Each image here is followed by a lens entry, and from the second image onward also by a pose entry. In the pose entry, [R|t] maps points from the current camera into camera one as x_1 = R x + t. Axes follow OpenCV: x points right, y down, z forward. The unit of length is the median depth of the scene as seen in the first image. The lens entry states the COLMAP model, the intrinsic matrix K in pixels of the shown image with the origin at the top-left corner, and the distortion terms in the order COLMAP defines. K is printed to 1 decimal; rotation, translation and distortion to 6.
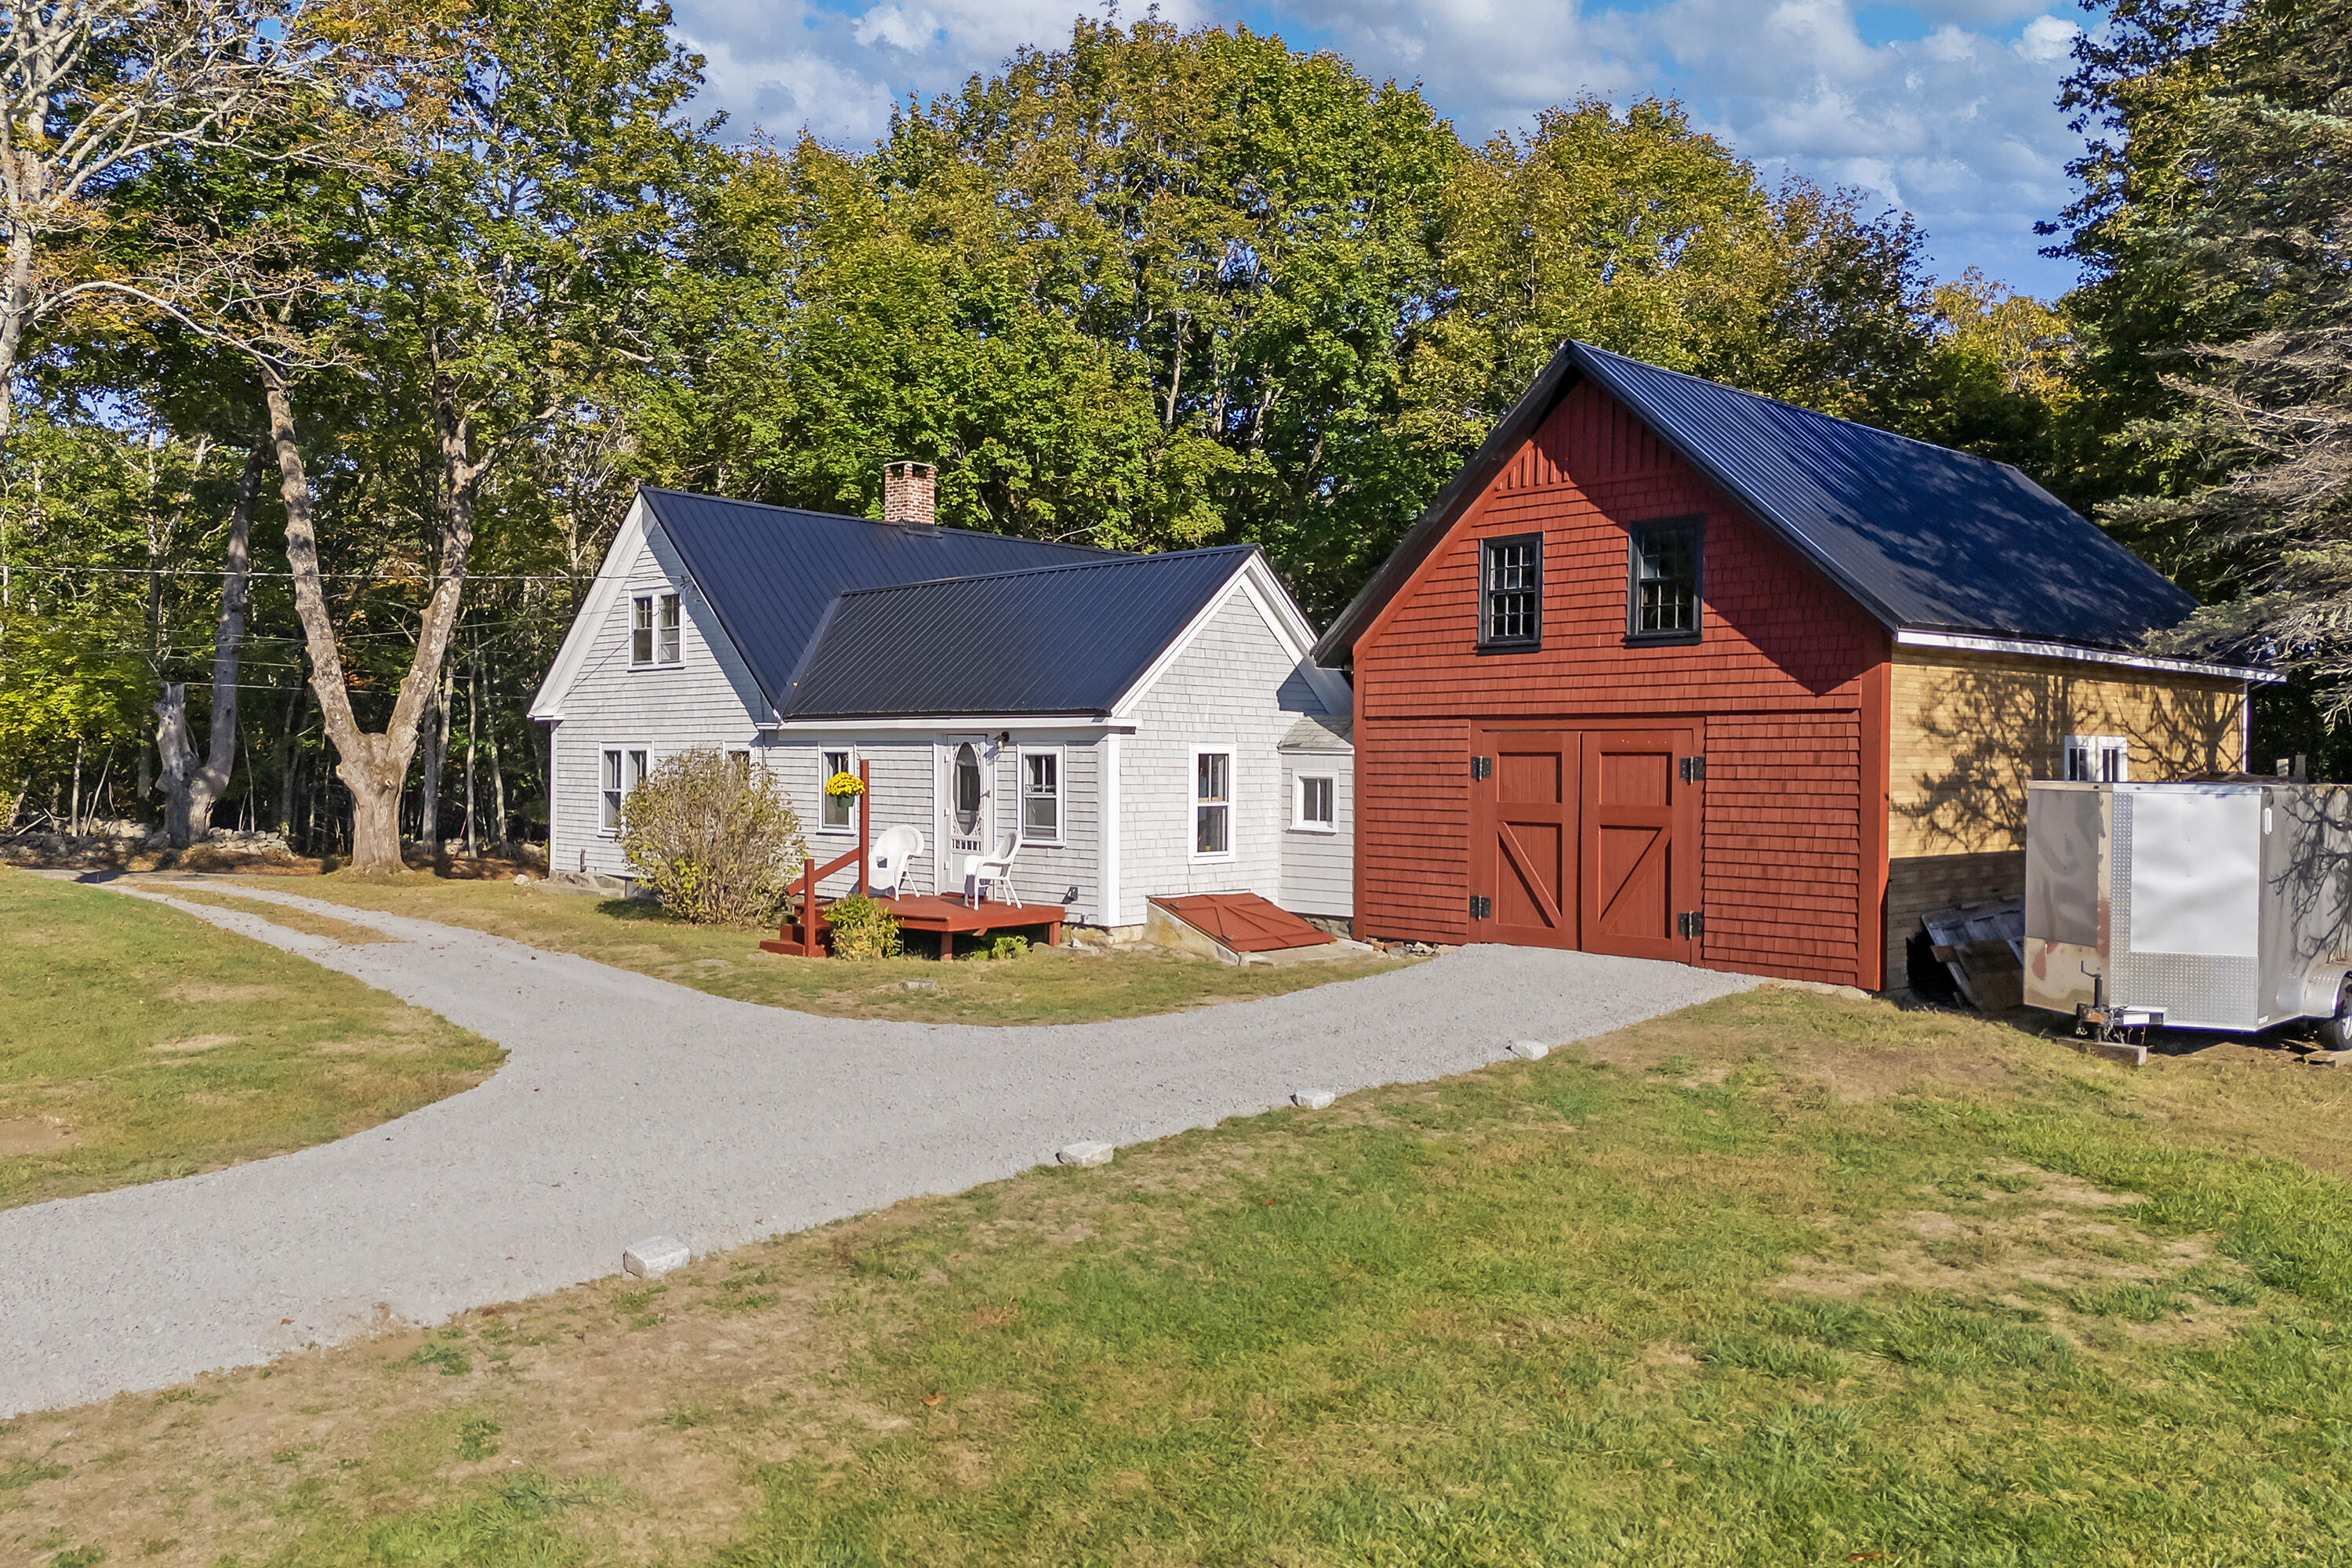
lens RADIAL K [[1758.1, 0, 1161.4], [0, 1758.1, 780.1], [0, 0, 1]] dist [0.111920, -0.063081]
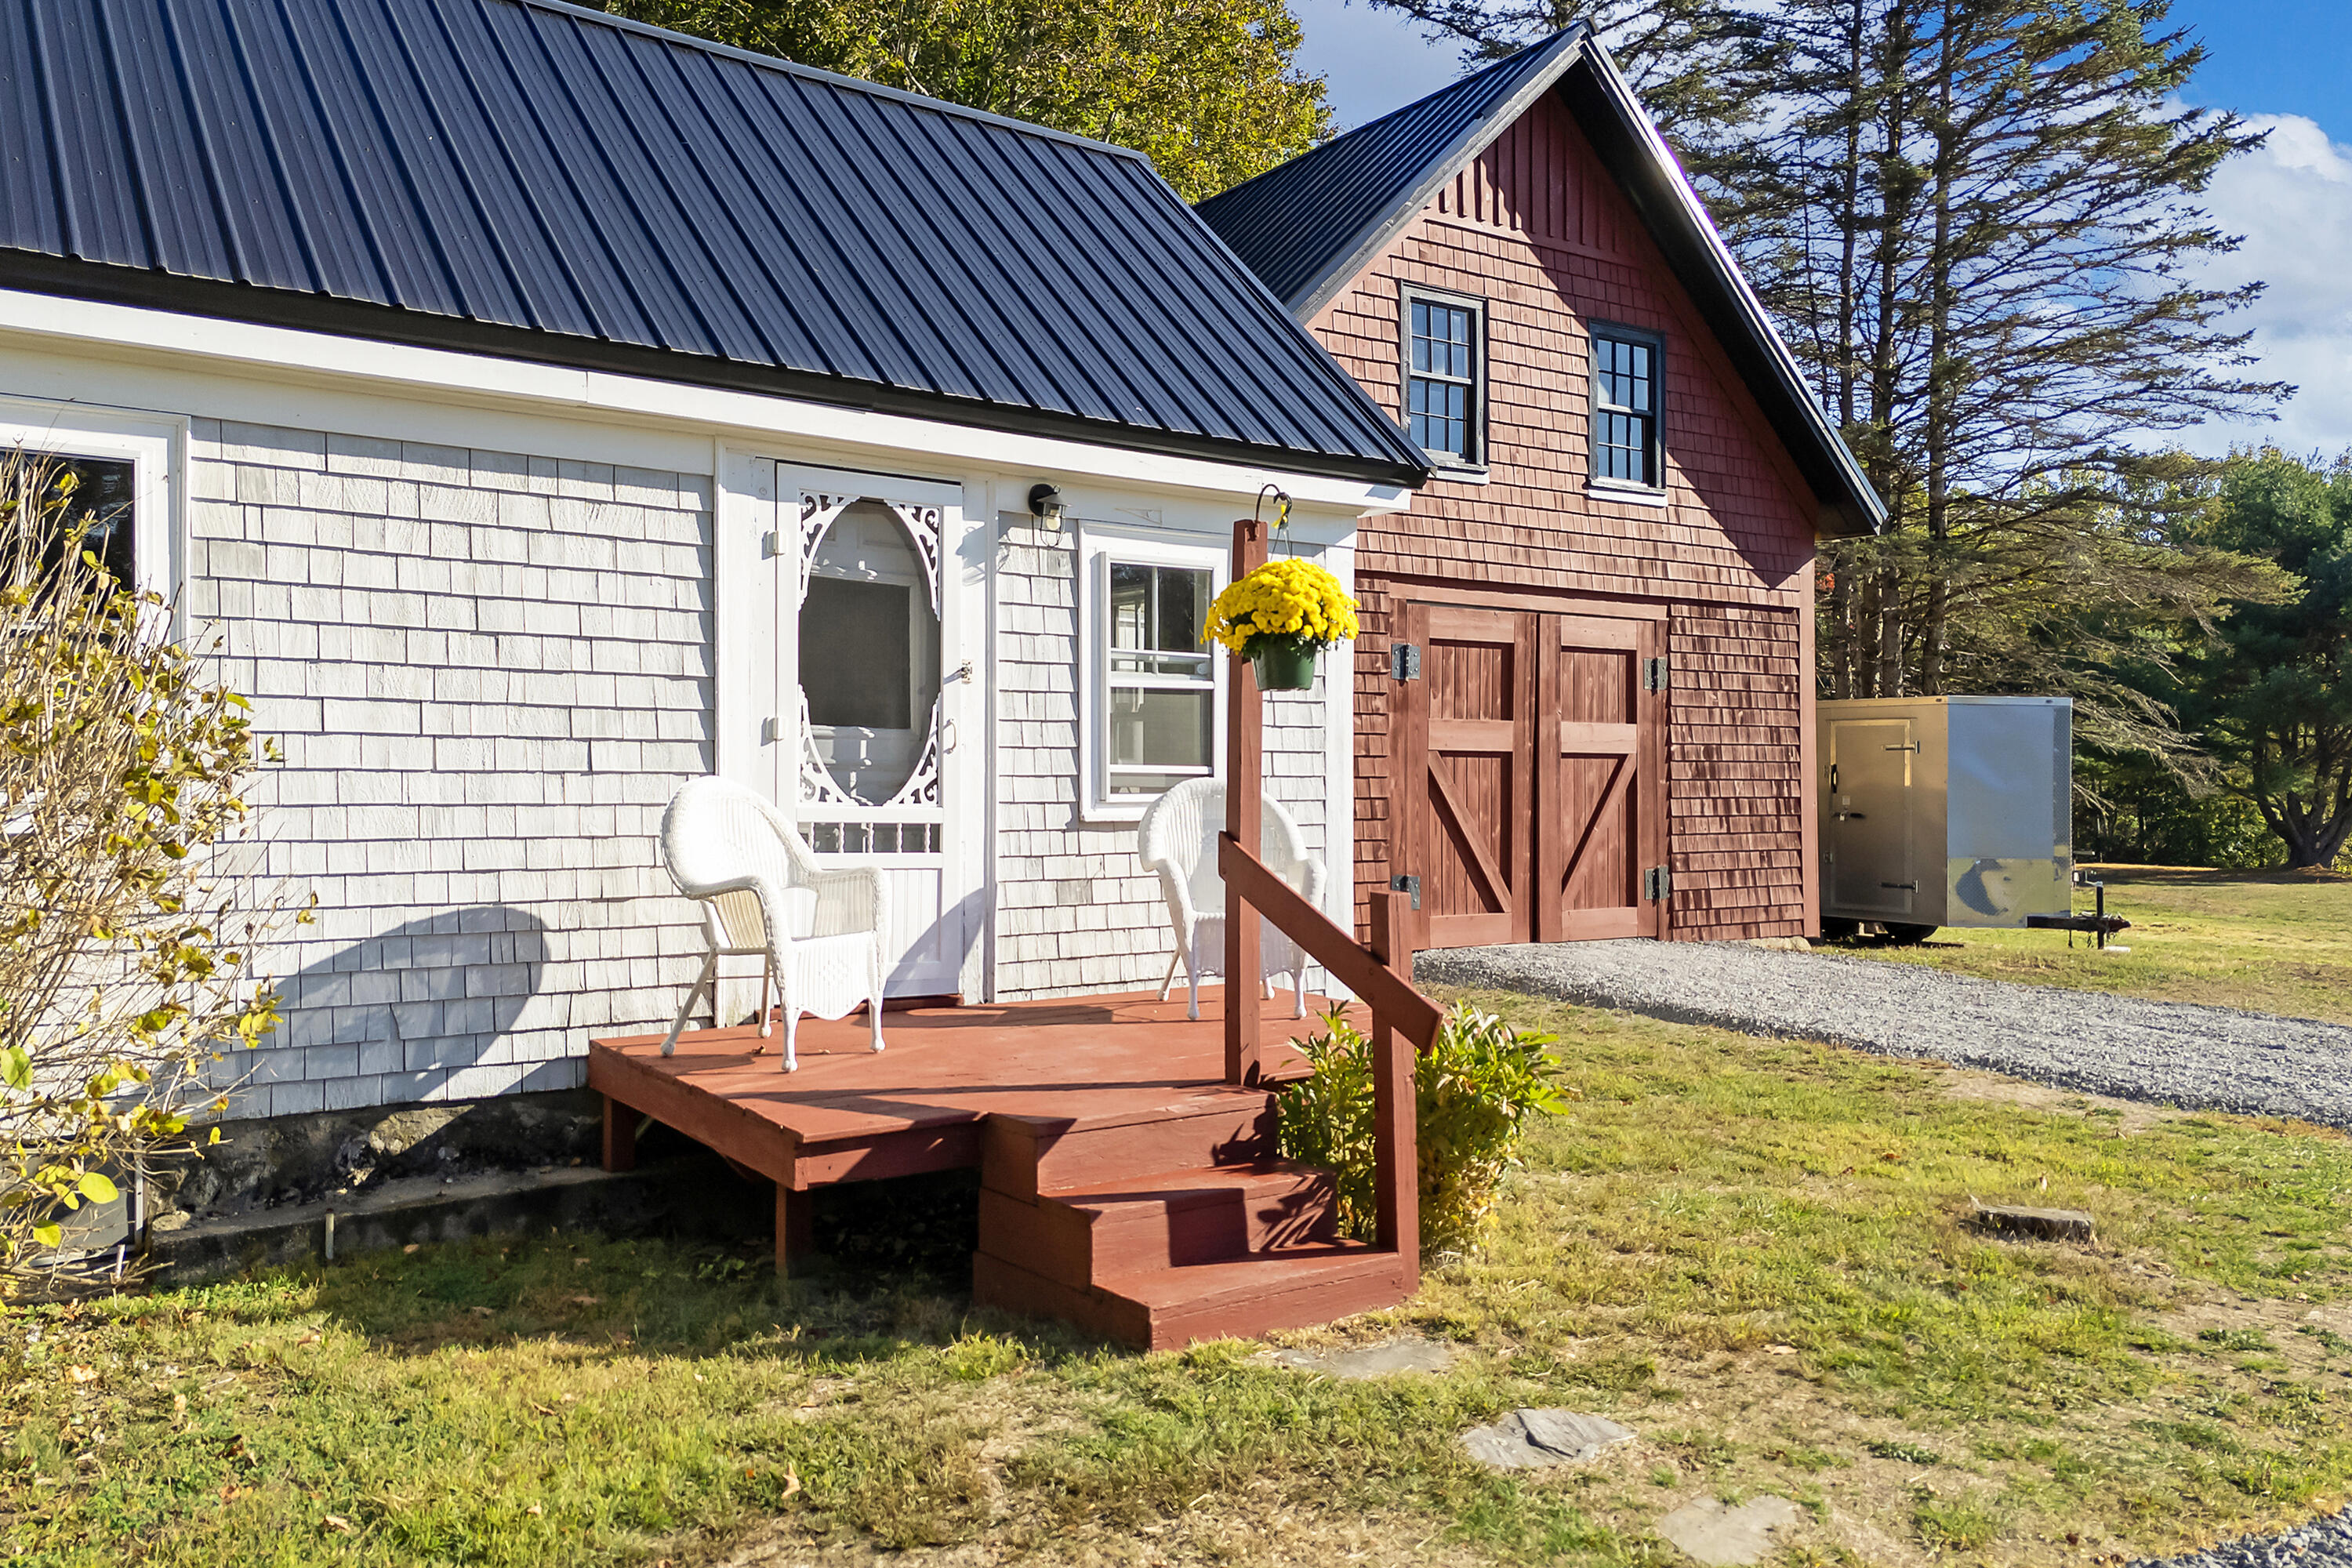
lens RADIAL K [[1856.7, 0, 1140.8], [0, 1856.7, 723.7], [0, 0, 1]] dist [0.029416, -0.000532]
pose [[0.167992, 0.015028, 0.985674, -0.440400], [-0.000122, 0.999884, -0.015224, 0.023170], [-0.985788, 0.002438, 0.167974, 0.953881]]
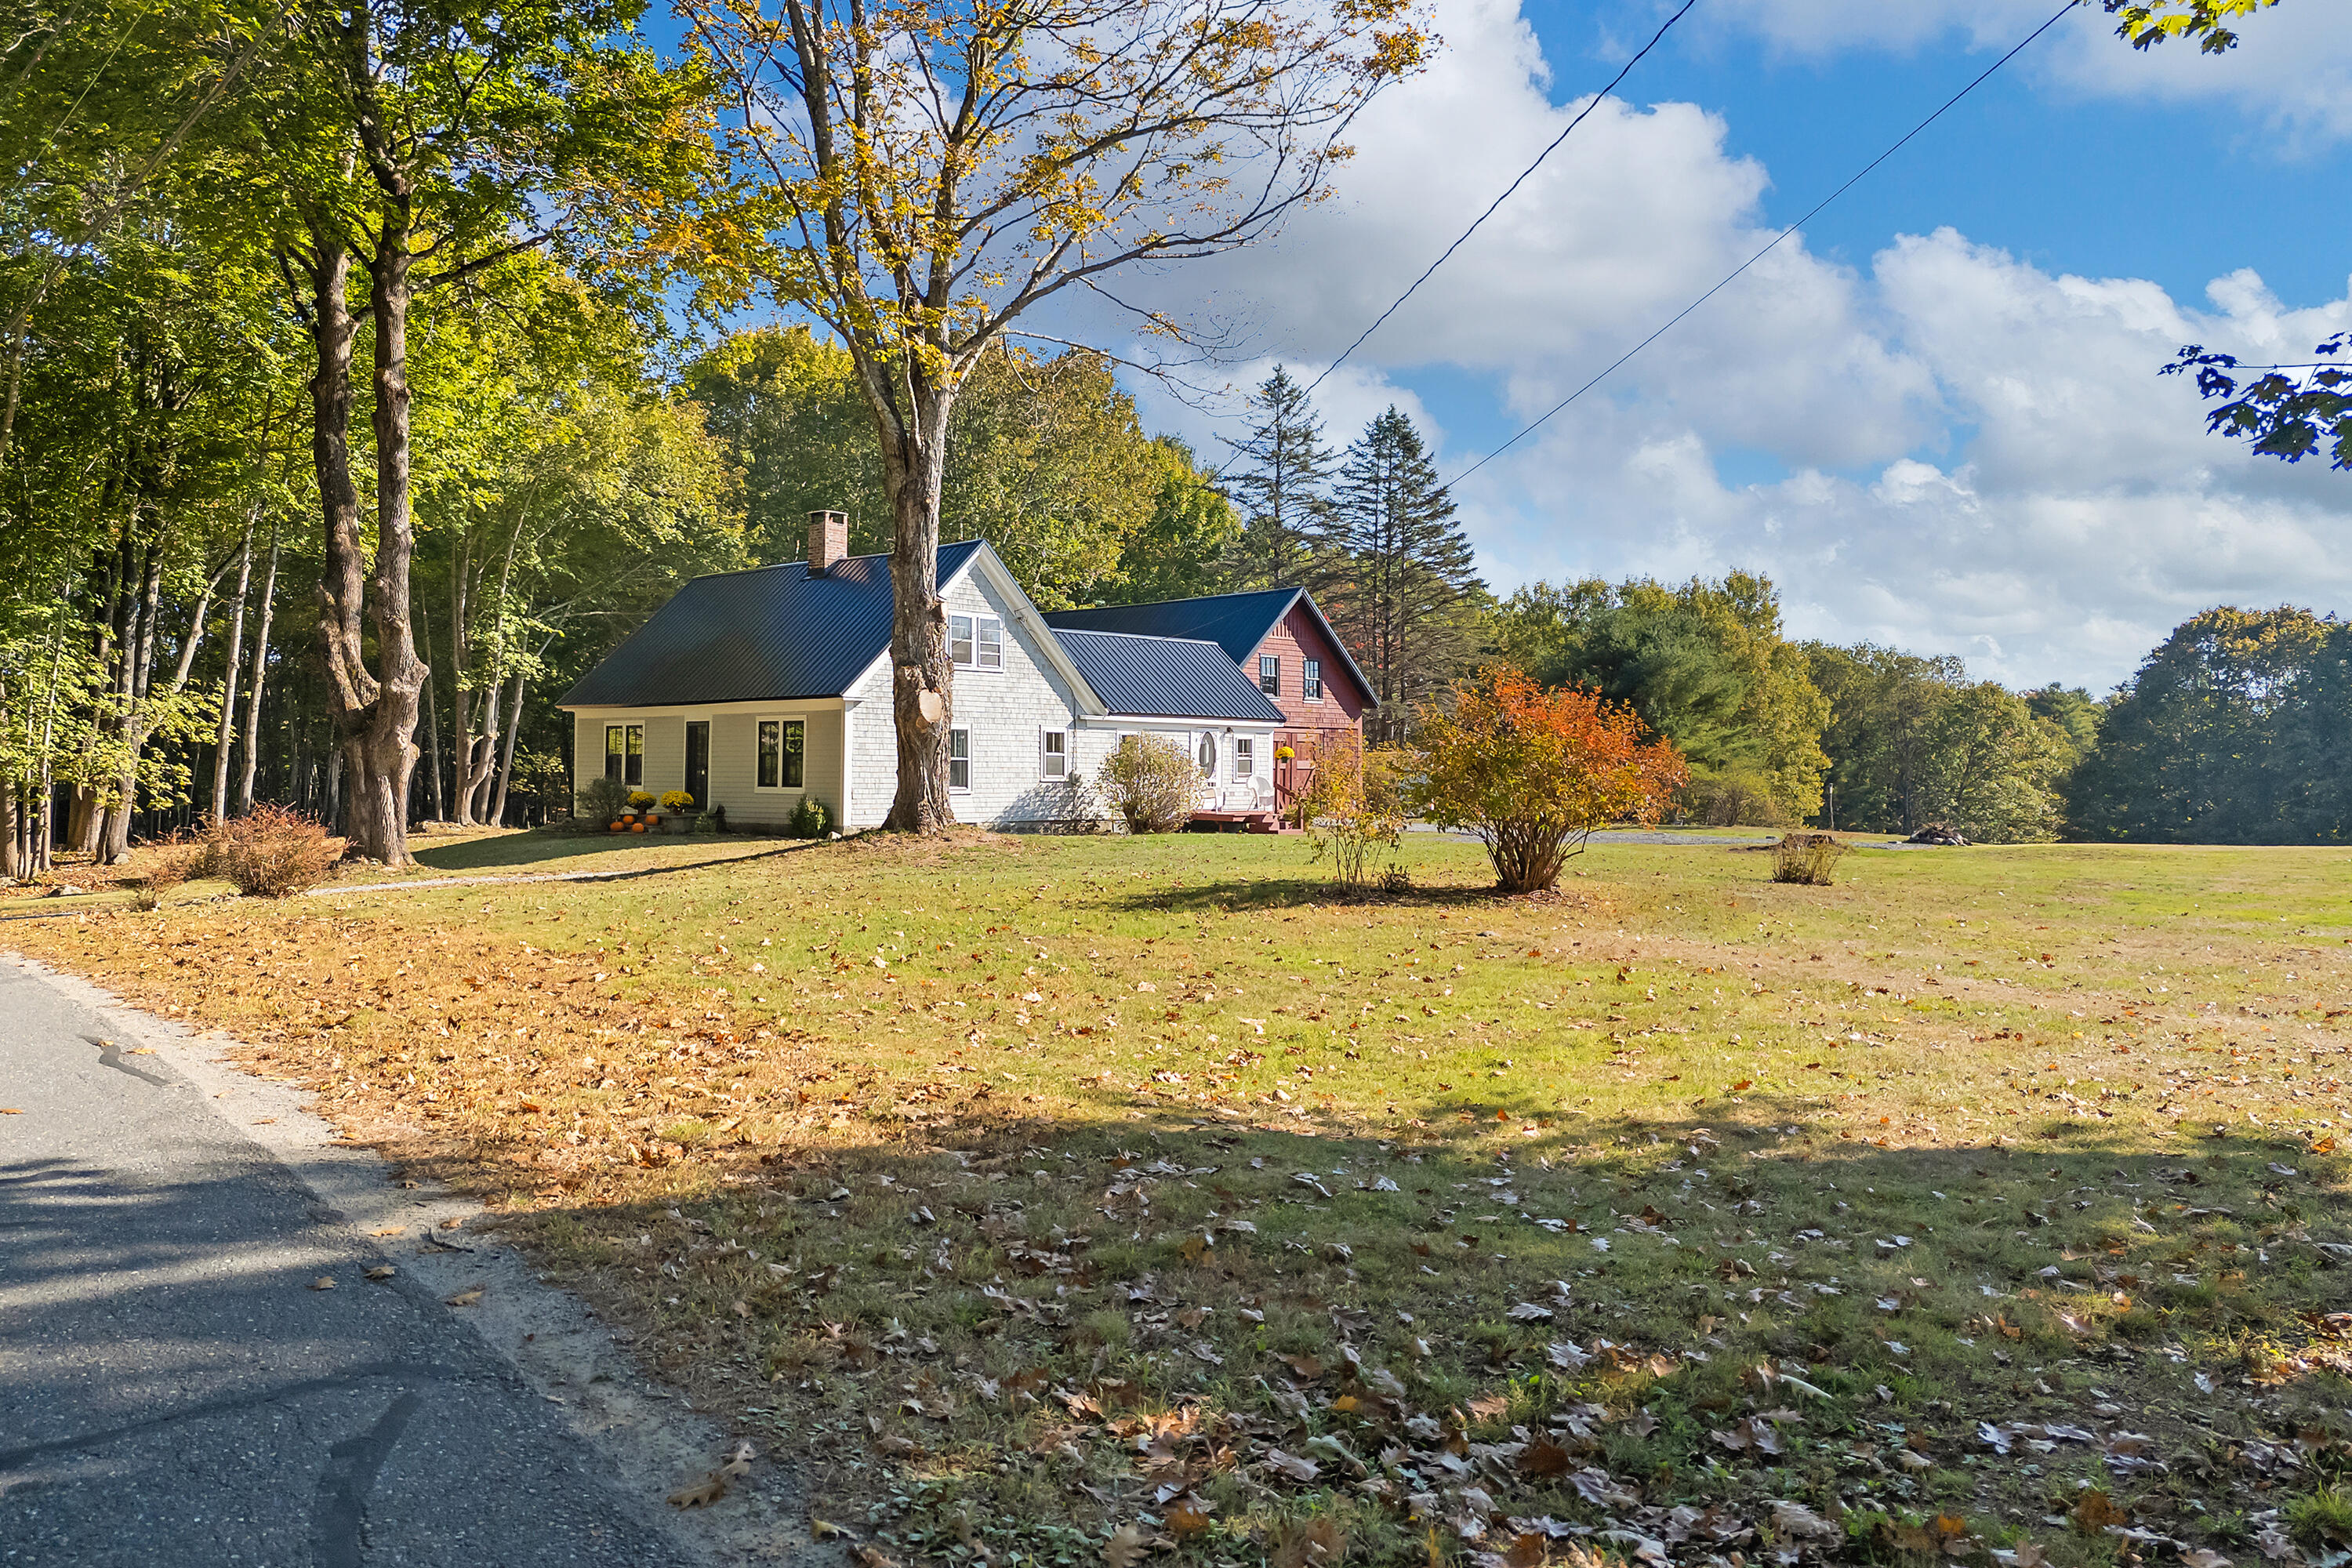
lens RADIAL K [[1758.1, 0, 1180.9], [0, 1758.1, 740.1], [0, 0, 1]] dist [0.111920, -0.063081]
pose [[-0.041899, 0.008022, 0.999090, -2.150499], [0.000837, 0.999968, -0.007994, 0.003580], [-0.999122, 0.000501, -0.041904, 1.174844]]
